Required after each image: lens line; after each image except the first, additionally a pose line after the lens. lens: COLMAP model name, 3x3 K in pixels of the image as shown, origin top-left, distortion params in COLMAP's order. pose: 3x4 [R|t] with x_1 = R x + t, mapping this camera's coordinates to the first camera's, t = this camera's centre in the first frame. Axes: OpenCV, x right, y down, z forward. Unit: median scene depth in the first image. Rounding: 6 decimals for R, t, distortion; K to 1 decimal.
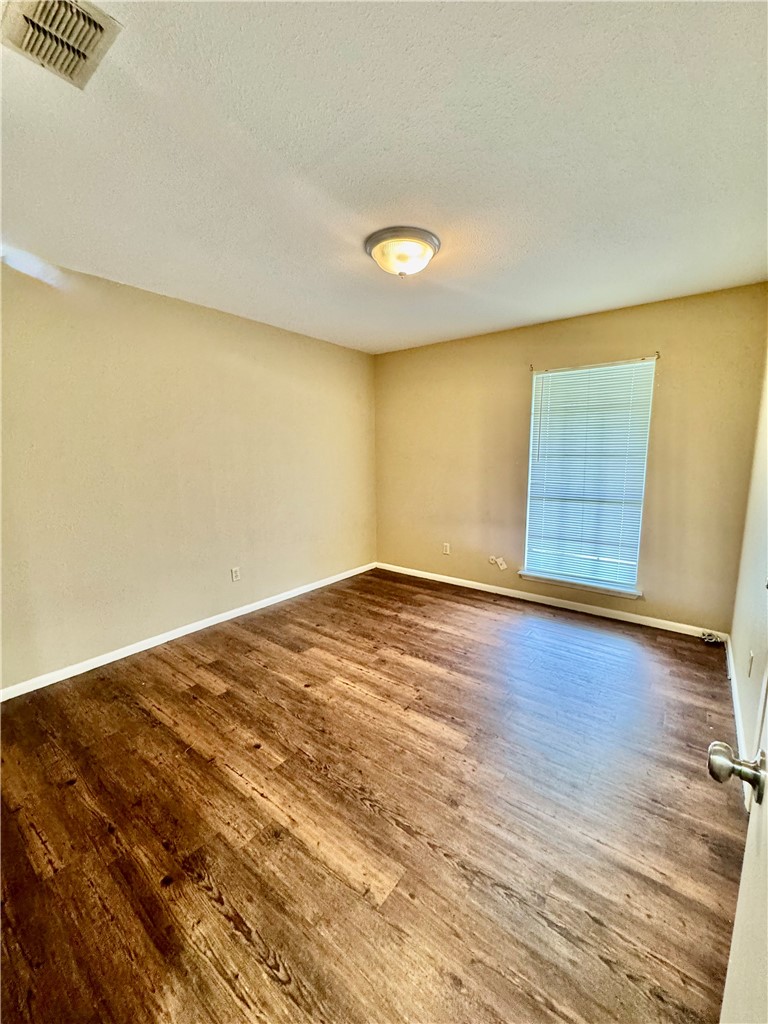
lens RADIAL K [[413.0, 0, 386.8], [0, 413.0, 514.0], [0, 0, 1]] dist [-0.004024, 0.000508]
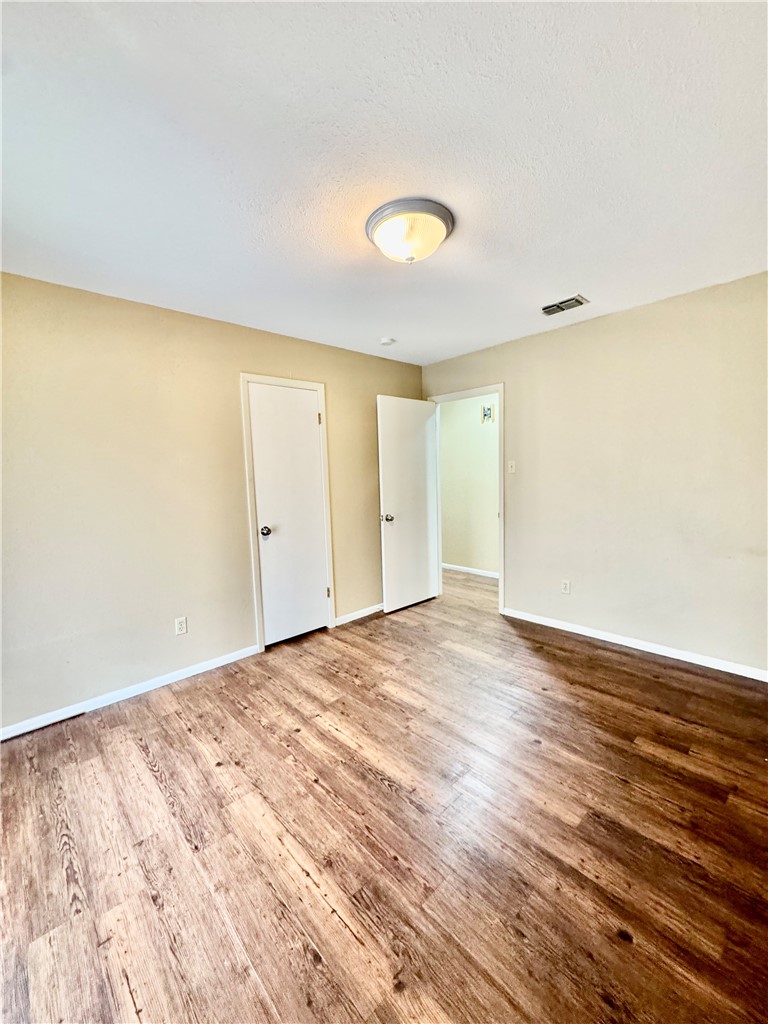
lens RADIAL K [[413.0, 0, 386.9], [0, 413.0, 512.4], [0, 0, 1]] dist [-0.004024, 0.000508]
pose [[-0.986622, 0.021606, 0.161584, -0.043090], [0.061204, 0.967765, 0.244305, -0.289673], [-0.151097, 0.250926, -0.956141, 1.970409]]
